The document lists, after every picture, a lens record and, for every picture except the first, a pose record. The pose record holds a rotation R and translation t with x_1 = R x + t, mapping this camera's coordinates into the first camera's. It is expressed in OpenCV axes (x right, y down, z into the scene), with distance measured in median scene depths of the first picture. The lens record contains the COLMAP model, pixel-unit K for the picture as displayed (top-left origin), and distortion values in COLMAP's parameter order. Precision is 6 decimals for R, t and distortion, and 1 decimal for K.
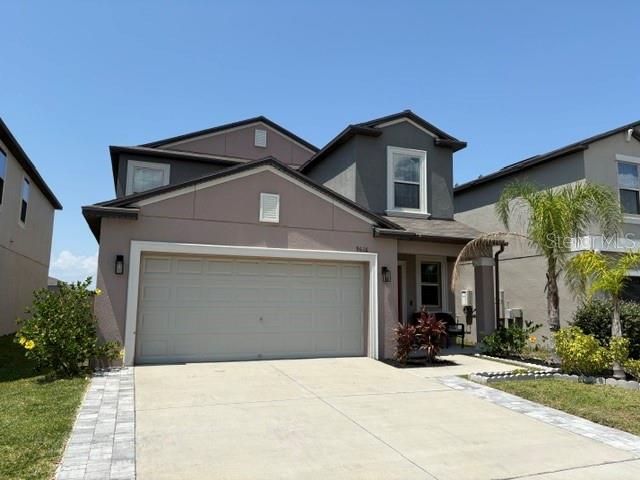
lens RADIAL K [[478.6, 0, 320.0], [0, 478.6, 240.0], [0, 0, 1]] dist [0.050888, -0.075984]
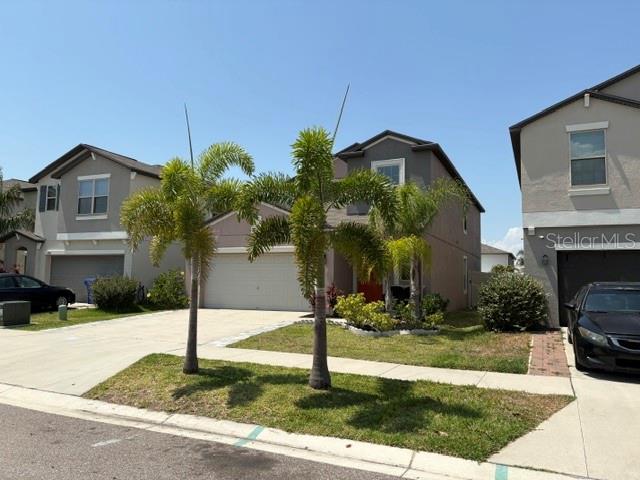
lens RADIAL K [[478.6, 0, 320.0], [0, 478.6, 240.0], [0, 0, 1]] dist [0.050888, -0.075984]
pose [[0.706676, -0.060795, -0.704920, 1.125893], [0.088042, 0.996114, 0.002353, 0.006003], [0.702038, -0.063726, 0.709283, -0.068899]]
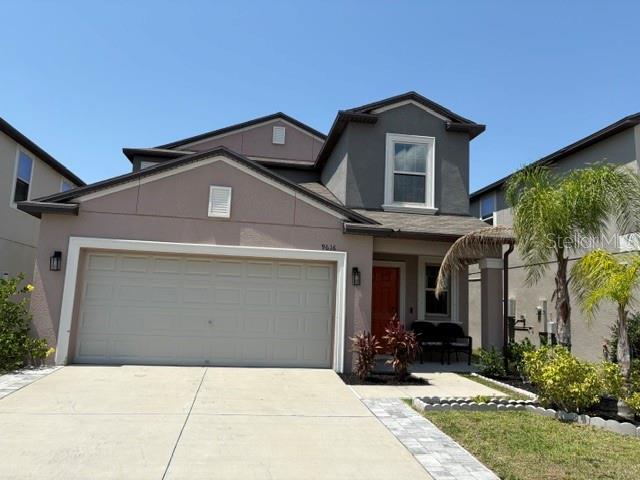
lens RADIAL K [[478.6, 0, 320.0], [0, 478.6, 240.0], [0, 0, 1]] dist [0.050888, -0.075984]
pose [[0.975602, -0.002604, -0.219531, 0.250527], [-0.000222, 0.999917, -0.012850, 0.016244], [0.219546, 0.012585, 0.975521, 0.124078]]
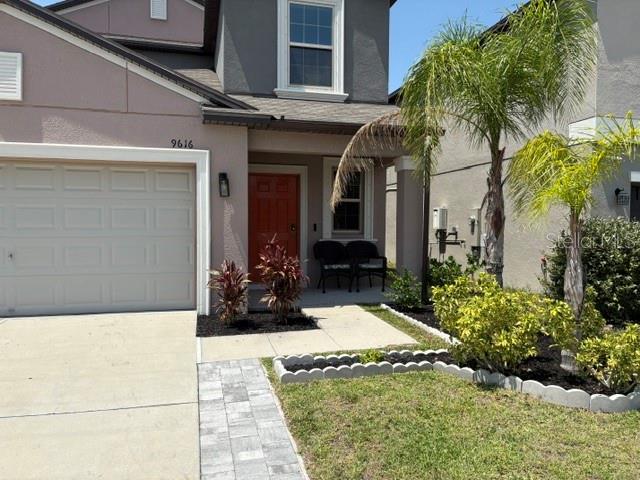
lens RADIAL K [[478.6, 0, 320.0], [0, 478.6, 240.0], [0, 0, 1]] dist [0.050888, -0.075984]
pose [[0.992601, -0.000685, -0.121424, 0.320269], [0.020699, 0.986303, 0.163637, 0.041335], [0.119648, -0.164939, 0.979020, 0.365977]]
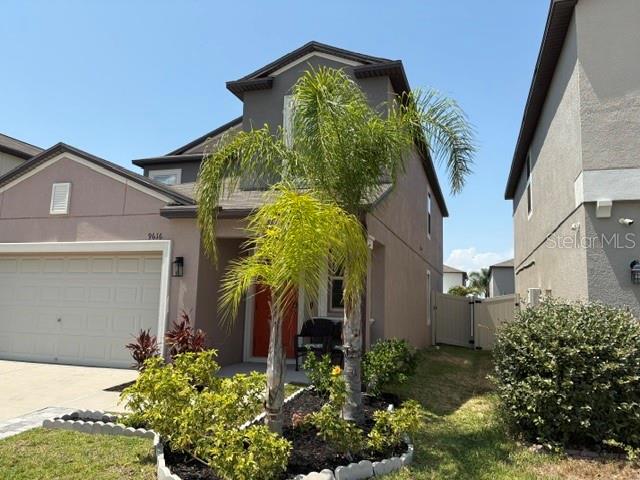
lens RADIAL K [[478.6, 0, 320.0], [0, 478.6, 240.0], [0, 0, 1]] dist [0.050888, -0.075984]
pose [[0.780704, -0.069658, -0.621007, 0.744552], [0.066584, 0.997383, -0.028169, 0.062315], [0.621344, -0.019358, 0.783299, 0.512973]]
